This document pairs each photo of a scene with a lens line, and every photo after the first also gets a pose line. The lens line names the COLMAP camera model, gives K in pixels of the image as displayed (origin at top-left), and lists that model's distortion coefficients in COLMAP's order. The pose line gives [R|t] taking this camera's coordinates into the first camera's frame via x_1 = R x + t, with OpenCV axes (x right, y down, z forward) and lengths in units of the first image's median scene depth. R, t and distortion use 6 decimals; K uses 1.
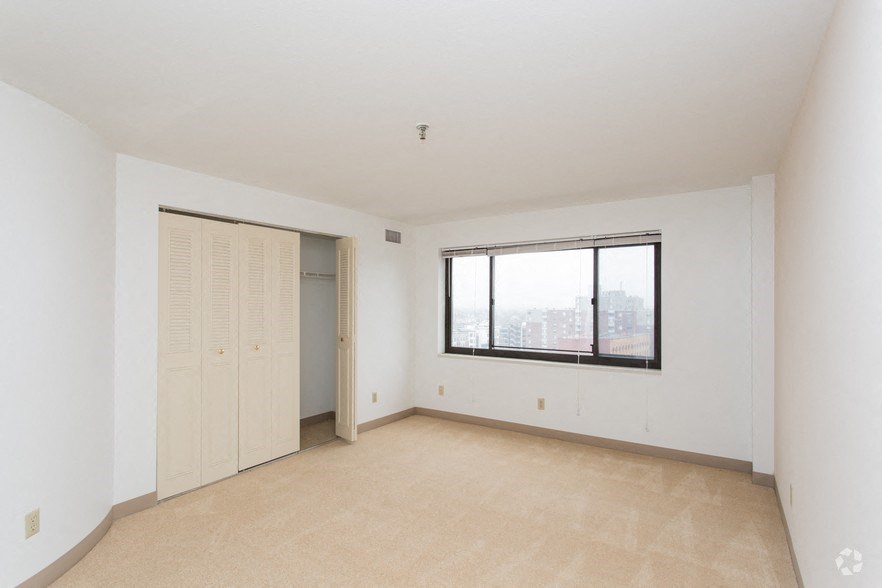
lens RADIAL K [[432.4, 0, 441.0], [0, 432.4, 306.3], [0, 0, 1]] dist [0.000136, -0.000013]
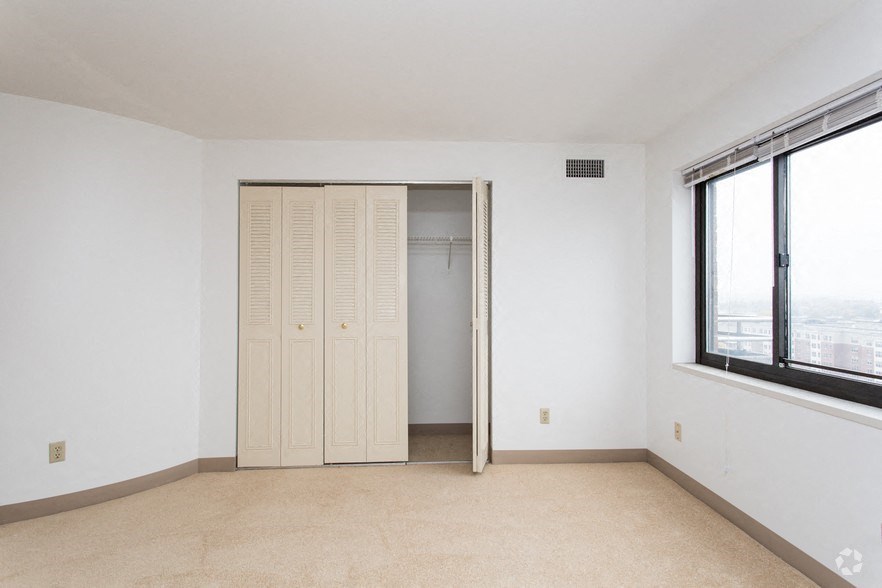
lens RADIAL K [[423.6, 0, 439.7], [0, 423.6, 291.8], [0, 0, 1]] dist [-0.001231, -0.000061]
pose [[0.592873, -0.010836, -0.805223, 0.287638], [0.000559, 0.999915, -0.013044, 0.030131], [0.805296, 0.007284, 0.592828, 0.508790]]
